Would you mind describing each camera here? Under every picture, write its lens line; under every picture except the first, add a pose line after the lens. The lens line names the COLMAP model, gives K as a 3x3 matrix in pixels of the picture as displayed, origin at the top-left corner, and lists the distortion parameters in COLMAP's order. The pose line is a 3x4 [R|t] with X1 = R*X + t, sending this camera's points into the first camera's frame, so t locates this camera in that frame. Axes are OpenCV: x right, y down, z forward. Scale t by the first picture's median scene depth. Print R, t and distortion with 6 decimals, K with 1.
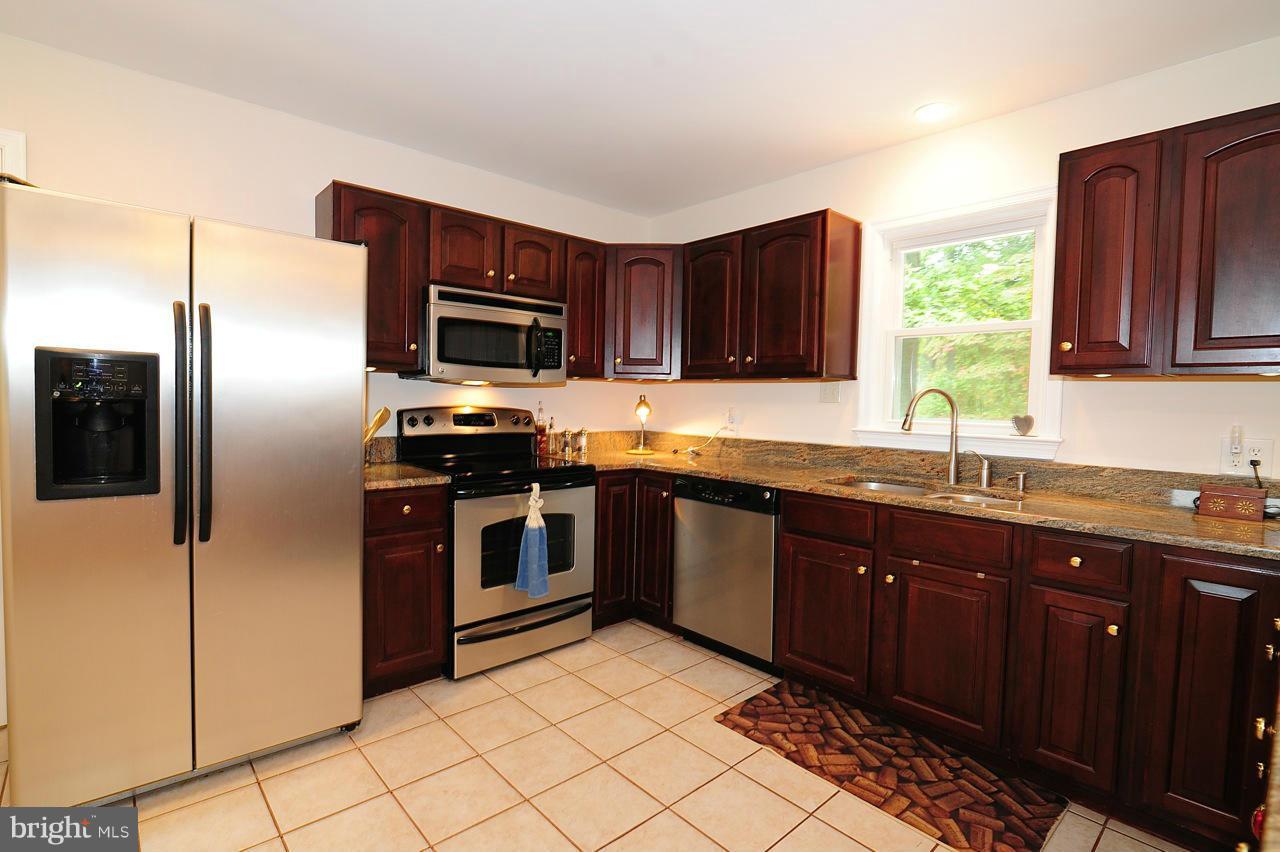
lens RADIAL K [[607.4, 0, 640.0], [0, 607.4, 426.0], [0, 0, 1]] dist [-0.018596, -0.000381]
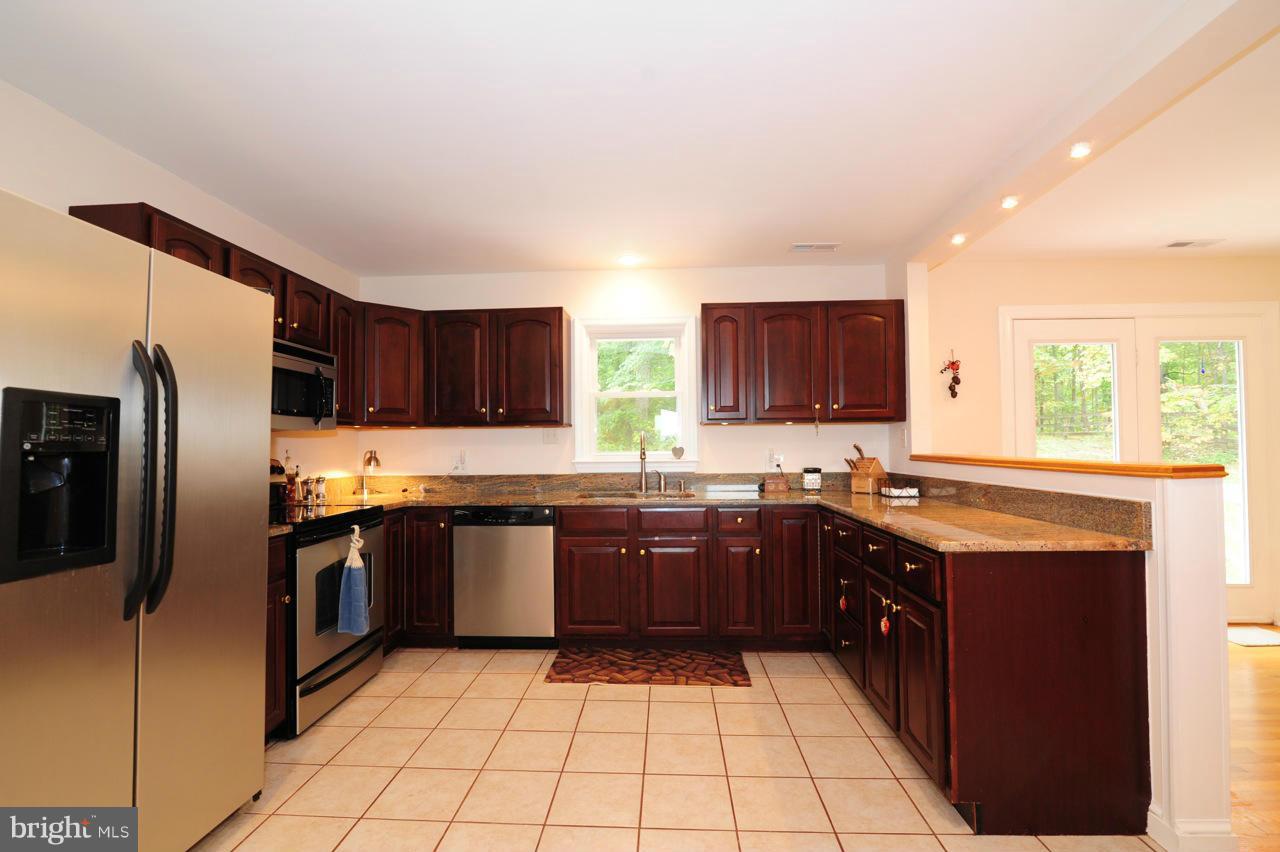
lens RADIAL K [[582.8, 0, 640.0], [0, 582.8, 426.0], [0, 0, 1]] dist [-0.014009, 0.000090]
pose [[0.706874, -0.002290, 0.707336, -0.581568], [0.056702, 0.996960, -0.053437, 0.004995], [-0.705063, 0.077881, 0.704855, -0.080671]]
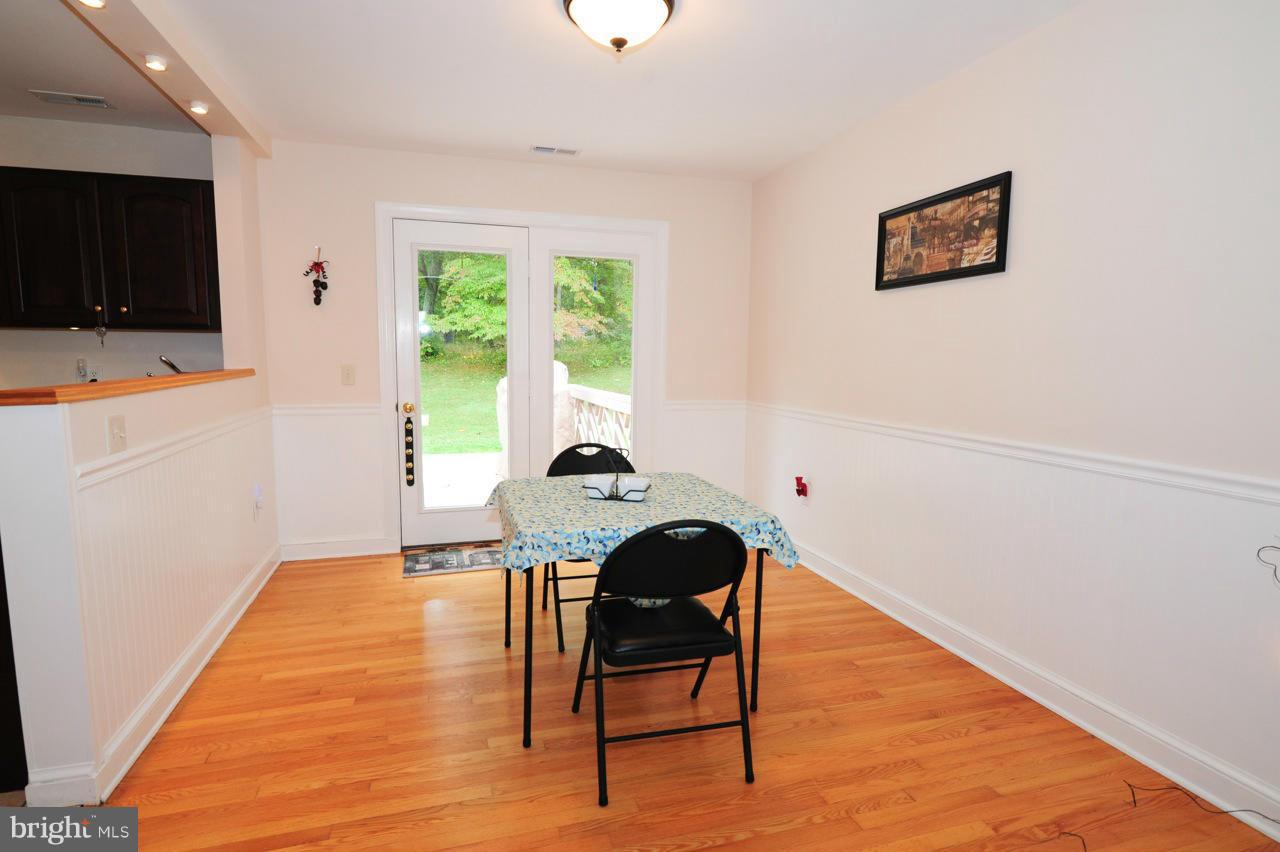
lens RADIAL K [[669.1, 0, 640.0], [0, 669.1, 426.0], [0, 0, 1]] dist [-0.001920, 0.000160]
pose [[0.429105, -0.111942, 0.896291, 0.013537], [0.040819, 0.993680, 0.104563, 0.041959], [-0.902332, -0.008283, 0.430962, -0.947672]]
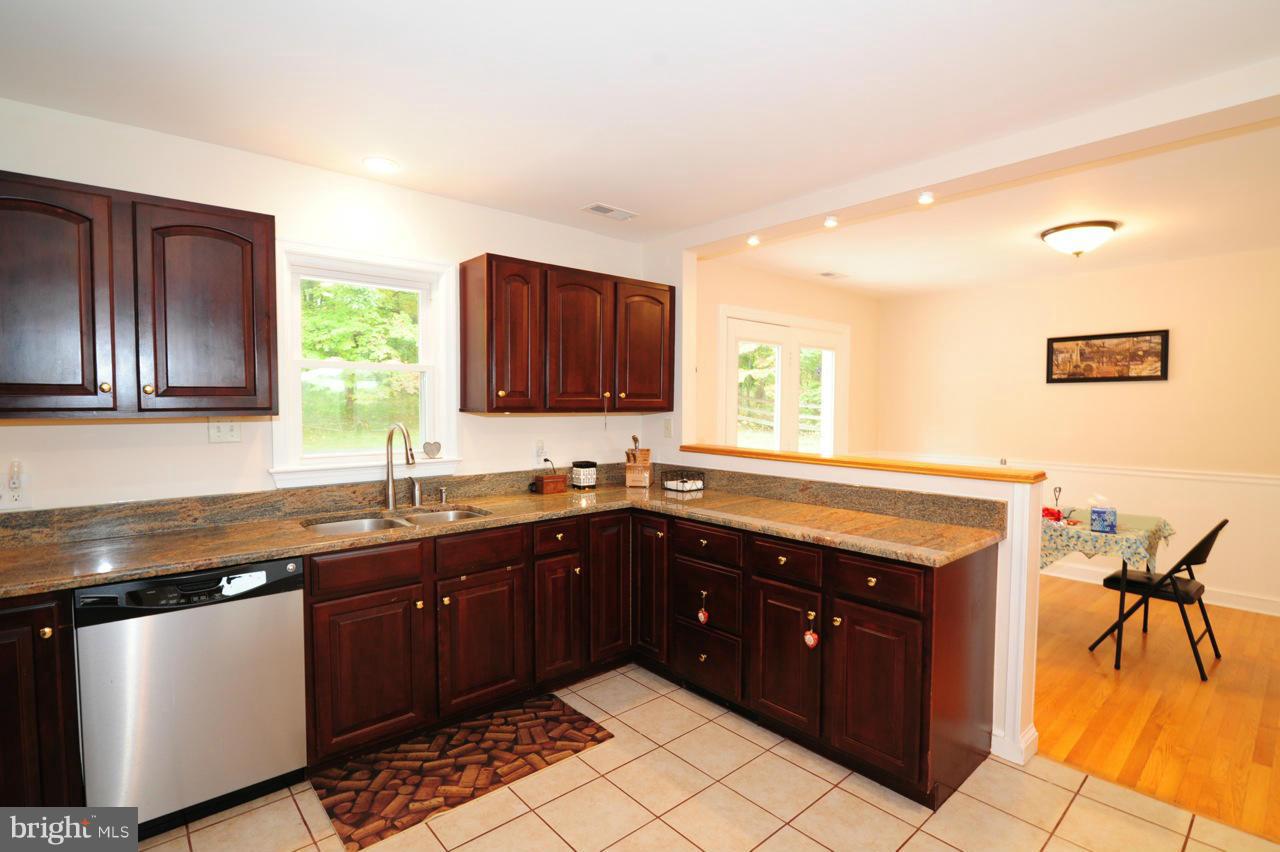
lens RADIAL K [[607.4, 0, 640.0], [0, 607.4, 426.0], [0, 0, 1]] dist [-0.018596, -0.000381]
pose [[0.014045, -0.058776, 0.998172, -0.586835], [0.042999, 0.997383, 0.058125, -0.101791], [-0.998976, 0.042104, 0.016536, 0.536204]]
